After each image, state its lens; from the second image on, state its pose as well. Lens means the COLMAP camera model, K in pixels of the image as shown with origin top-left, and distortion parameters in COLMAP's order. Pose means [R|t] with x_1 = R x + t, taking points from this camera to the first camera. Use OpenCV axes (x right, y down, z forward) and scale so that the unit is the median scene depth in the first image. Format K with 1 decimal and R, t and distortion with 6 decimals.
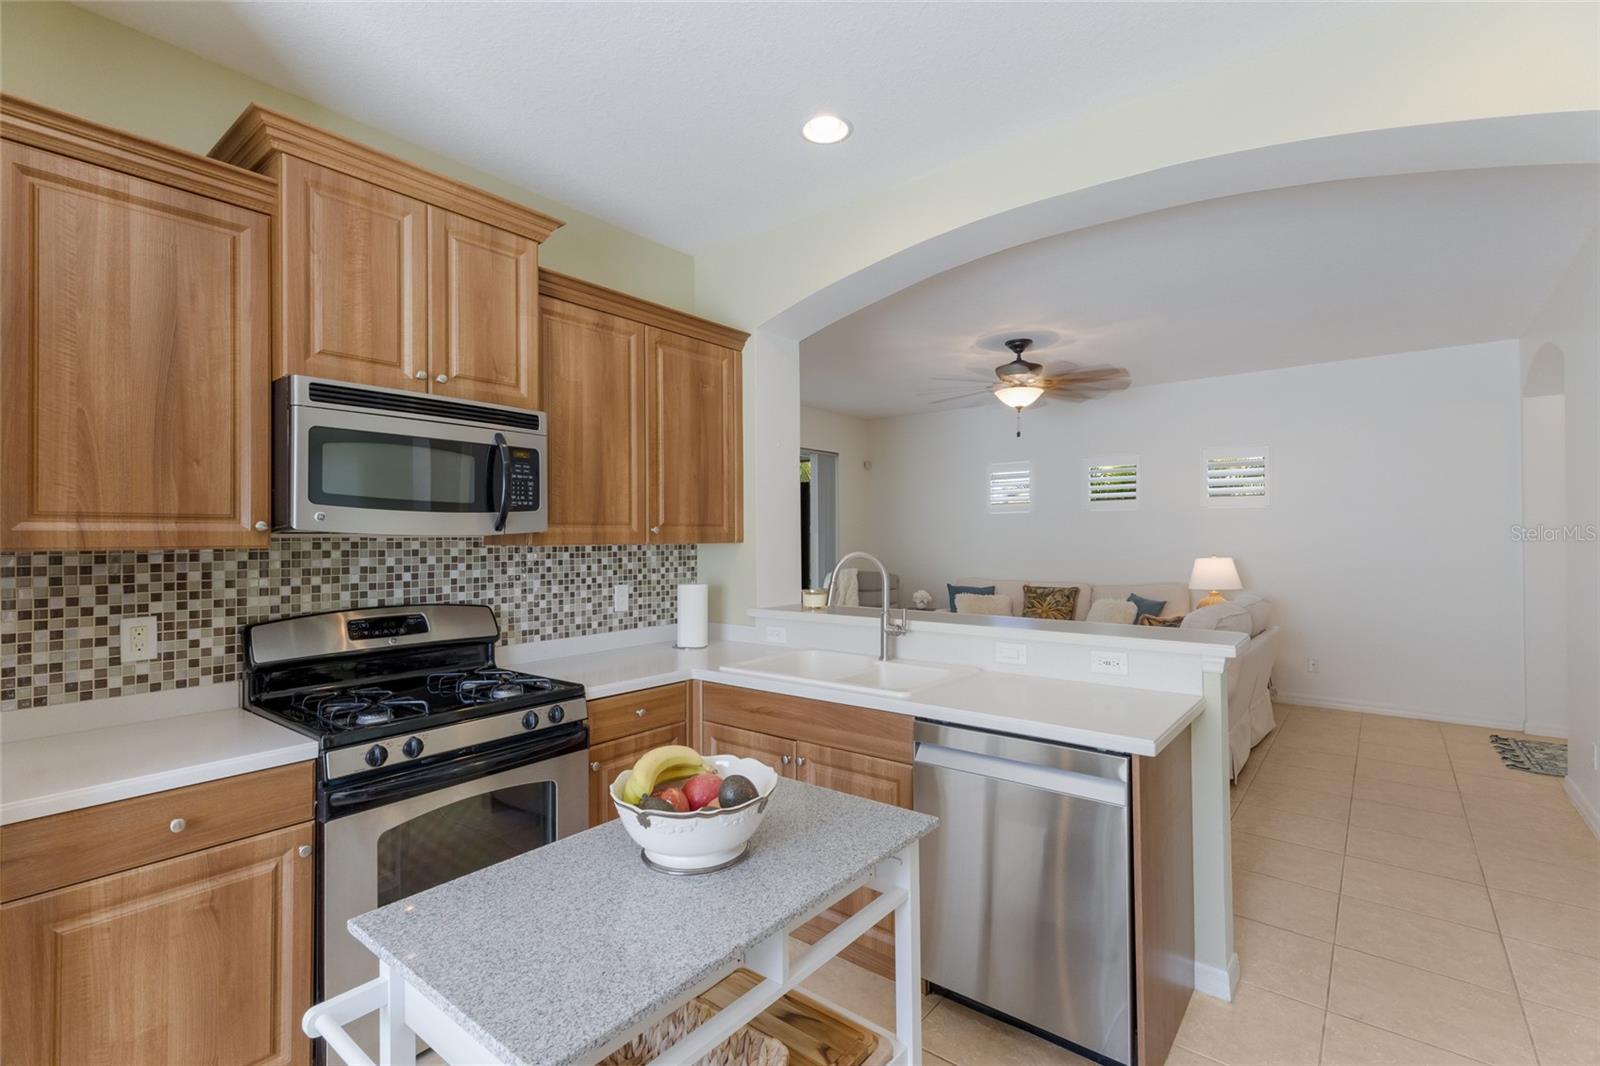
lens RADIAL K [[732.0, 0, 791.7], [0, 732.0, 531.0], [0, 0, 1]] dist [0.005507, 0.000985]
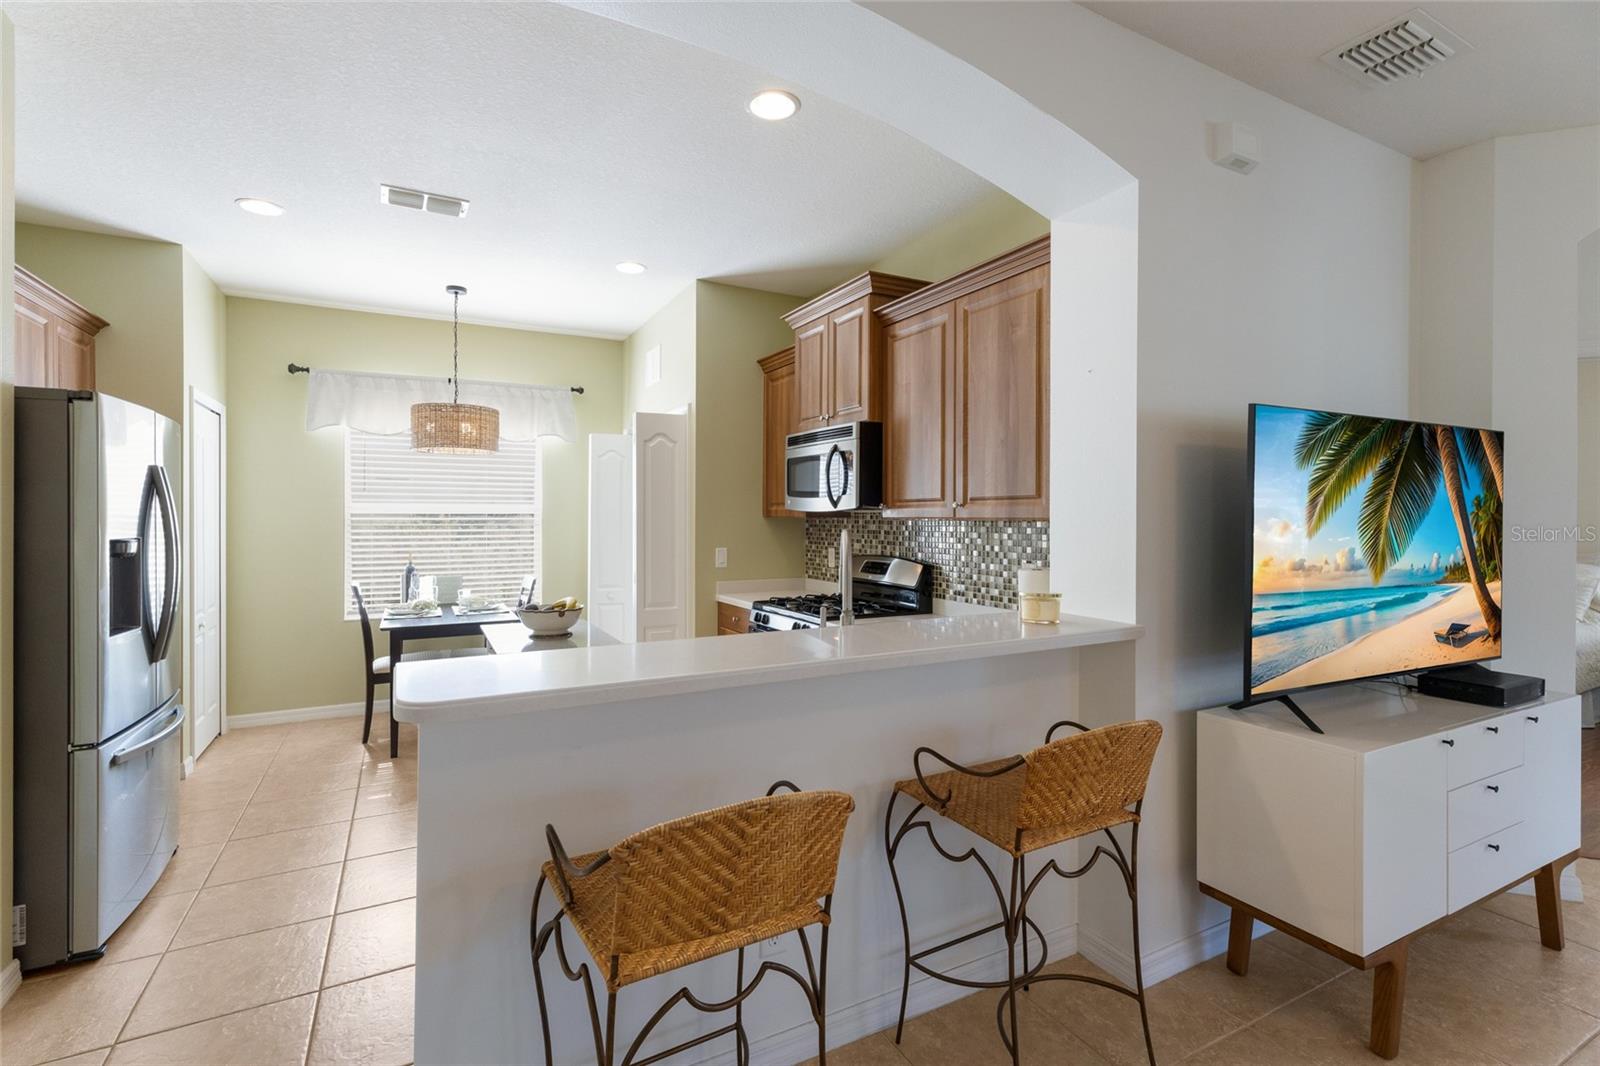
lens RADIAL K [[732.0, 0, 792.6], [0, 732.0, 509.8], [0, 0, 1]] dist [0.005507, 0.000985]
pose [[-0.398599, -0.004068, -0.917116, 1.061010], [0.004830, 0.999967, -0.006535, 0.013582], [0.917113, -0.007034, -0.398566, 1.568628]]
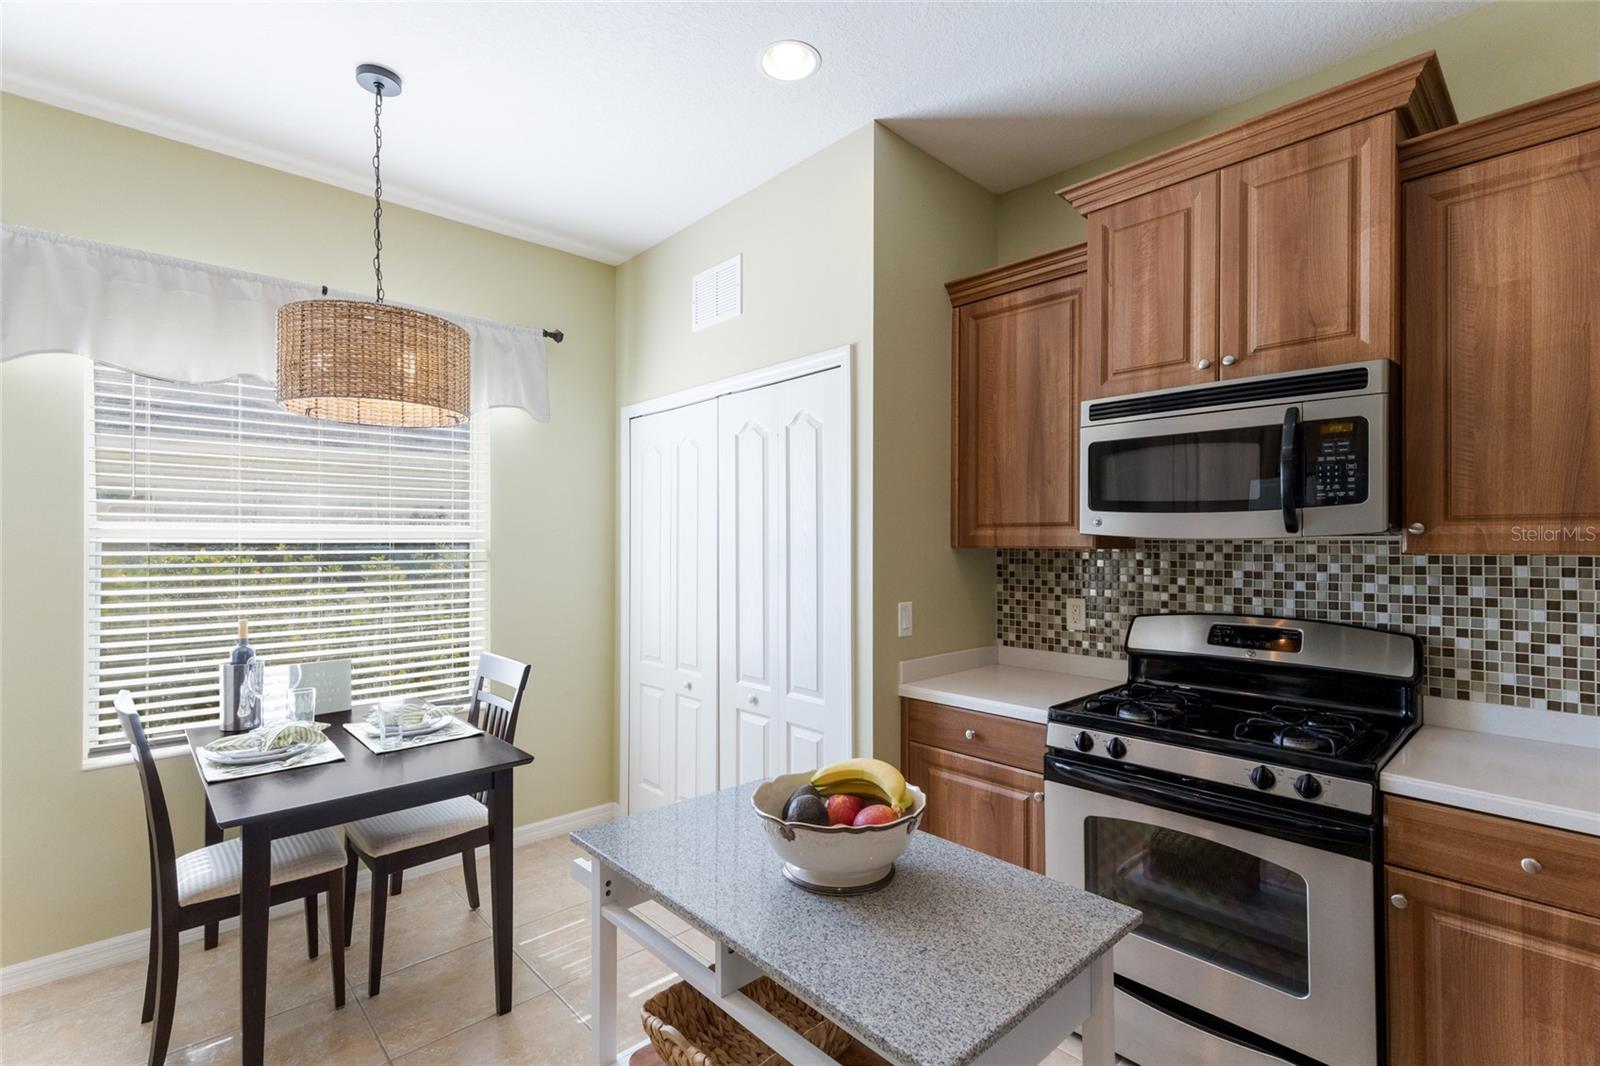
lens RADIAL K [[732.0, 0, 801.3], [0, 732.0, 538.7], [0, 0, 1]] dist [0.005507, 0.000985]
pose [[-0.145545, 0.000636, -0.989351, 0.465051], [0.006735, 0.999977, -0.000348, 0.003640], [0.989329, -0.006714, -0.145546, 0.613054]]
